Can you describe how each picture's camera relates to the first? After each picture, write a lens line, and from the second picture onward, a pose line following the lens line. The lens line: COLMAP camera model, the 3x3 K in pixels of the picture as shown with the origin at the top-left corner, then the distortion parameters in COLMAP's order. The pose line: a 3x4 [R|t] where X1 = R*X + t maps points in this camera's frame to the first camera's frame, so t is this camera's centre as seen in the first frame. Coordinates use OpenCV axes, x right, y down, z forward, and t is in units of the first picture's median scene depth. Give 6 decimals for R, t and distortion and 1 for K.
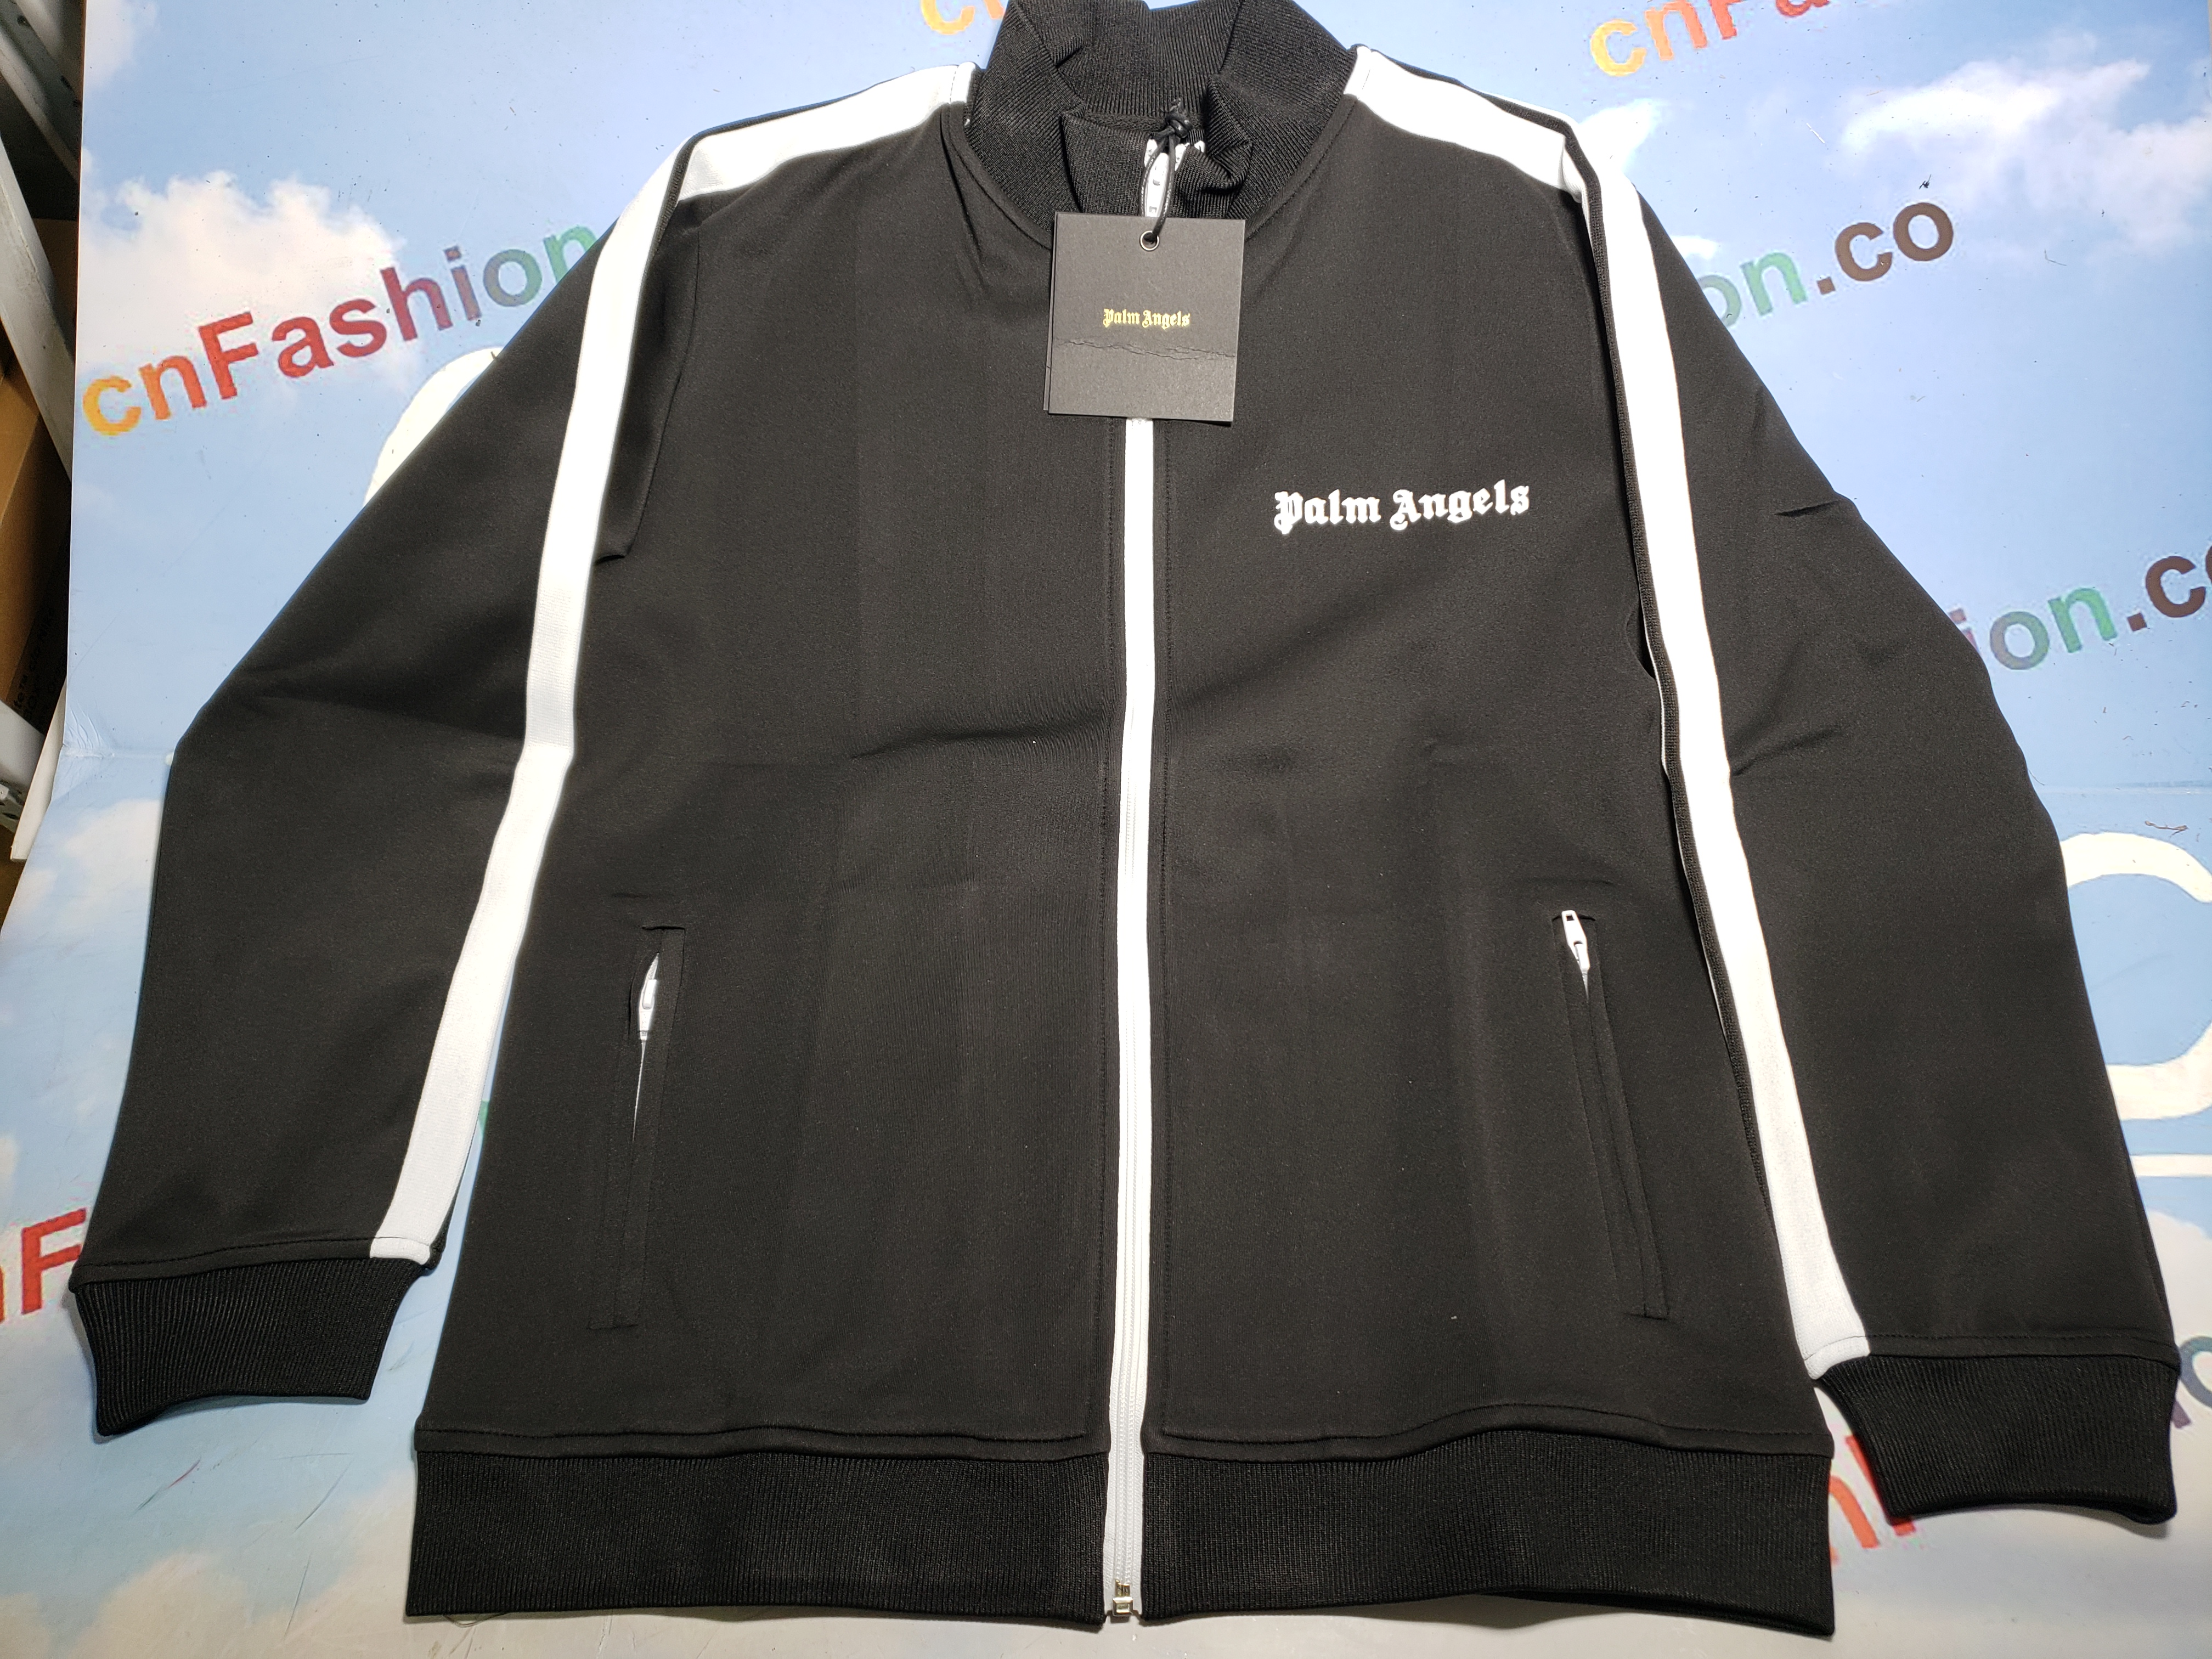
lens RADIAL K [[1721.0, 0, 1105.0], [0, 1721.0, 797.9], [0, 0, 1]] dist [0.011860, 0.001576]
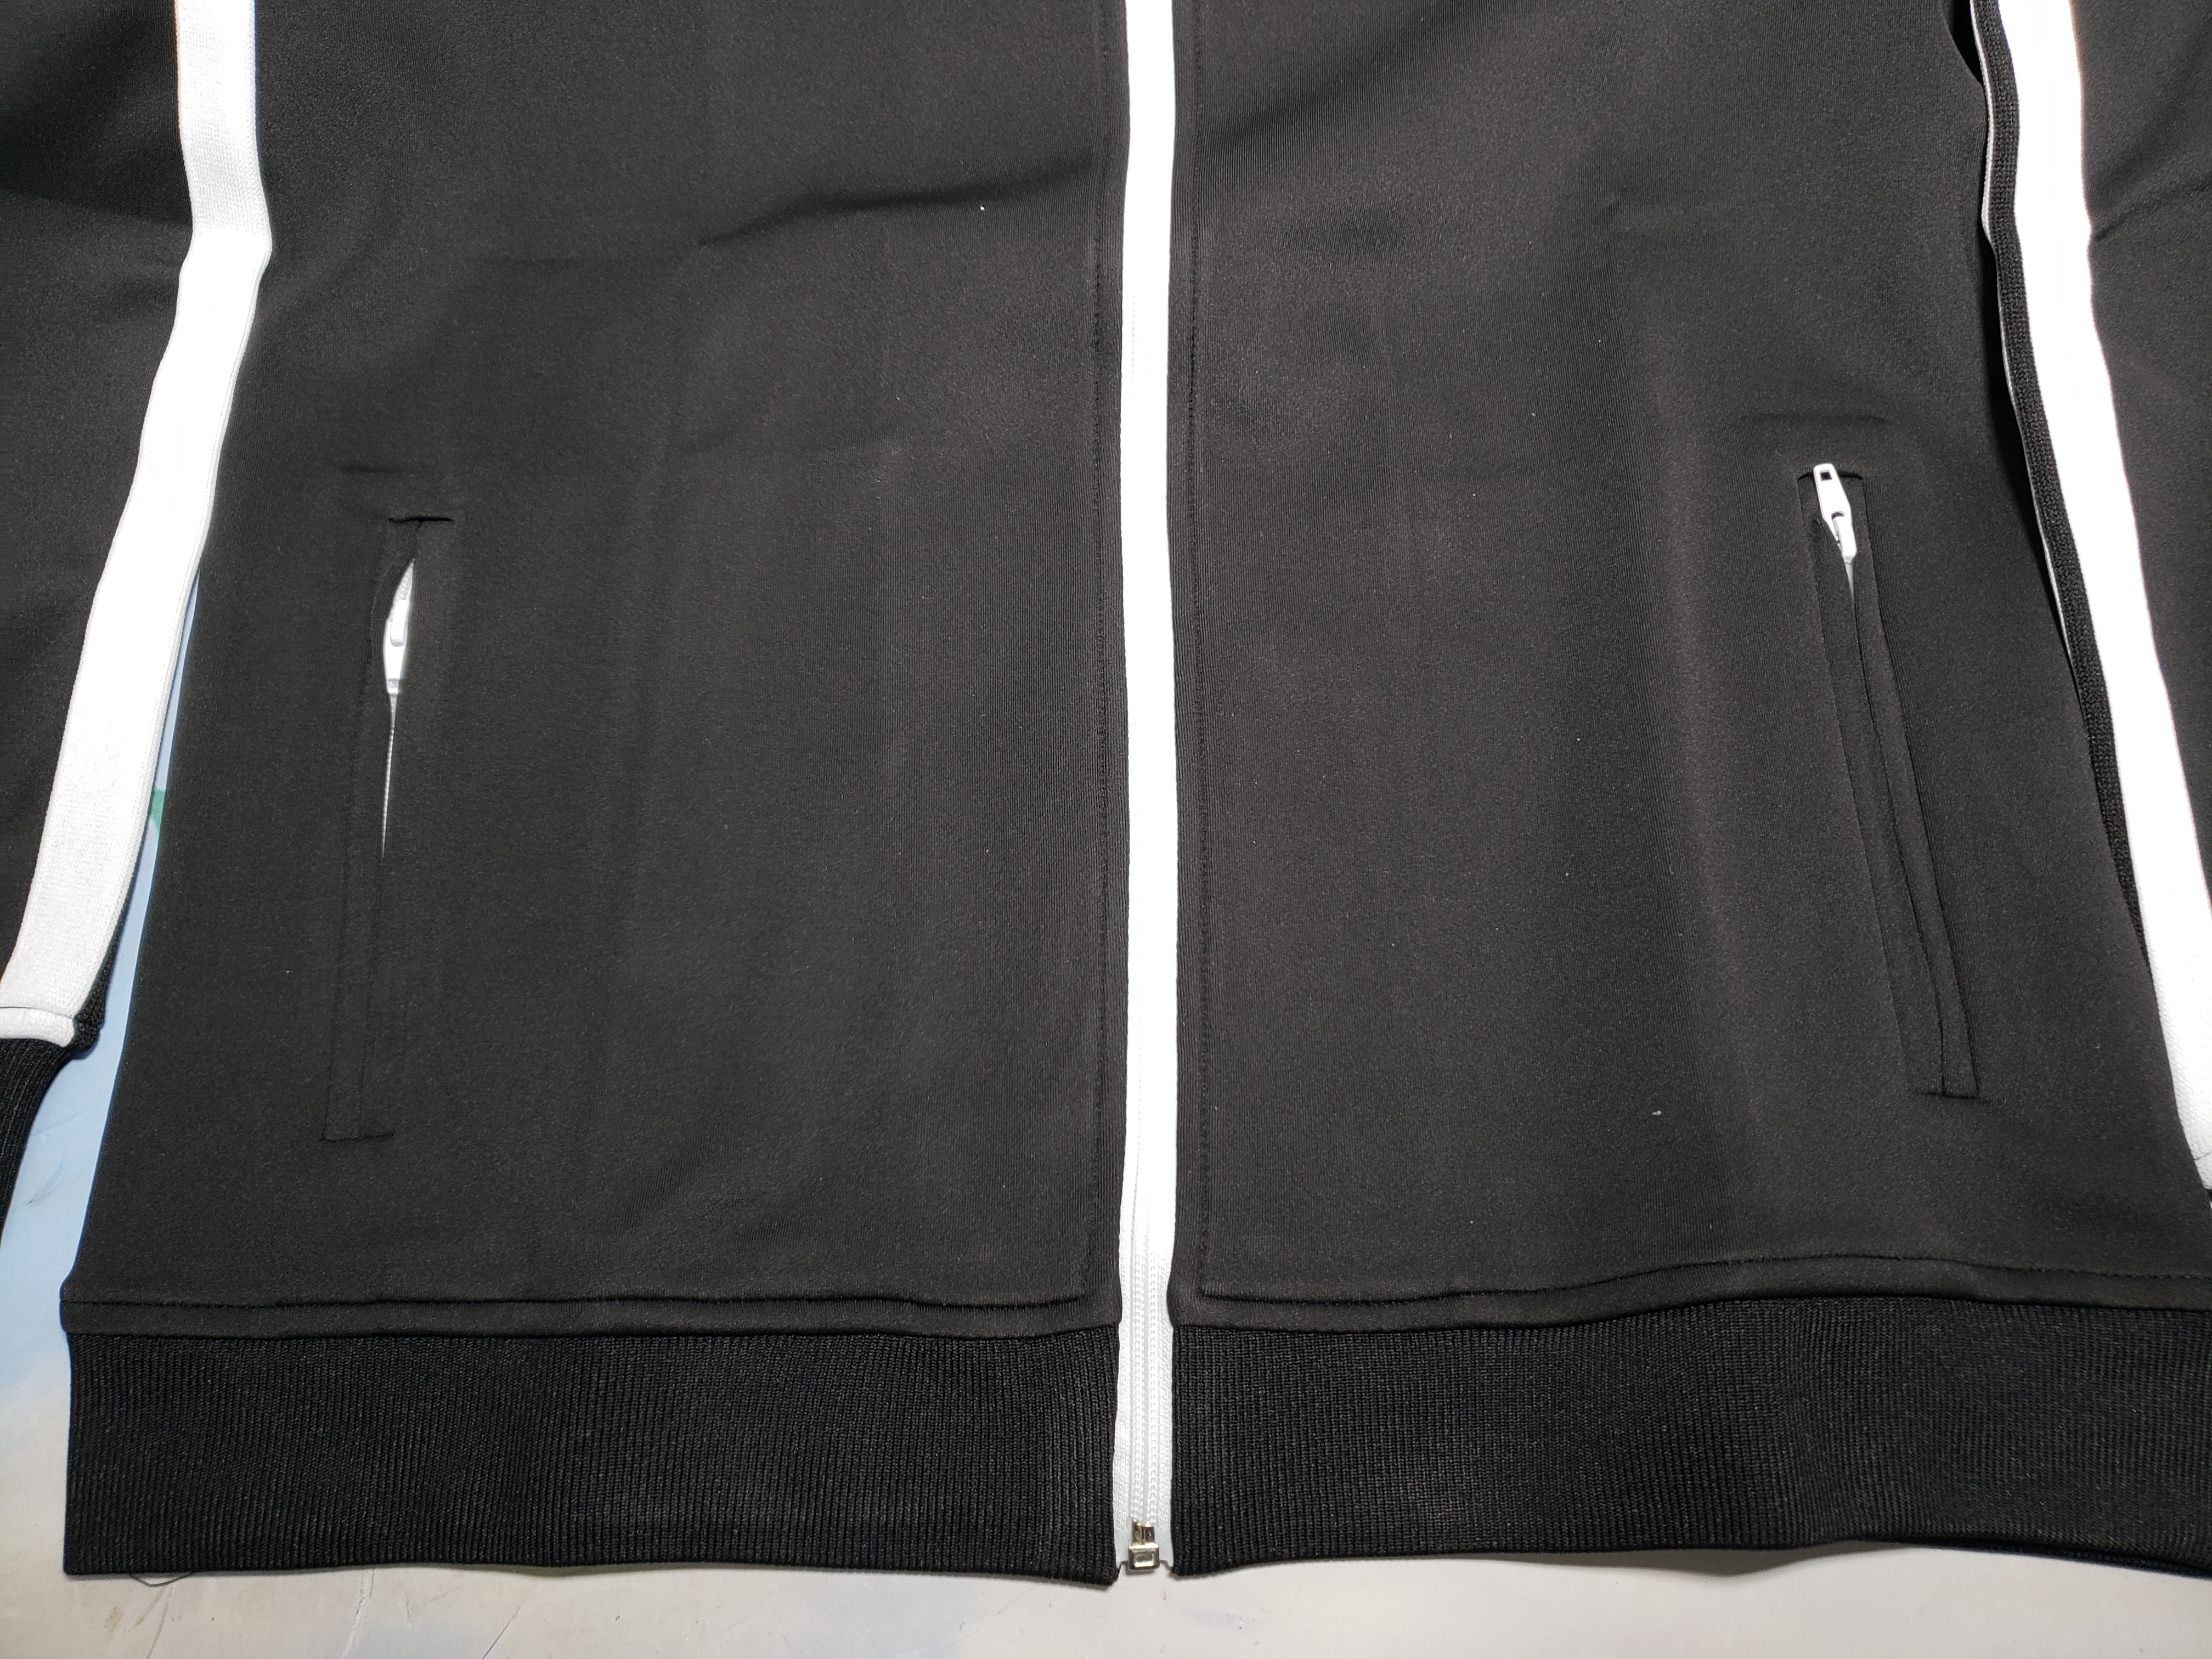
lens RADIAL K [[1765.8, 0, 1104.8], [0, 1765.8, 779.9], [0, 0, 1]] dist [0.081014, -0.075353]
pose [[0.999779, -0.017725, -0.011301, 0.007805], [0.019860, 0.972676, 0.231317, 0.024061], [0.006892, -0.231490, 0.972813, 0.382787]]
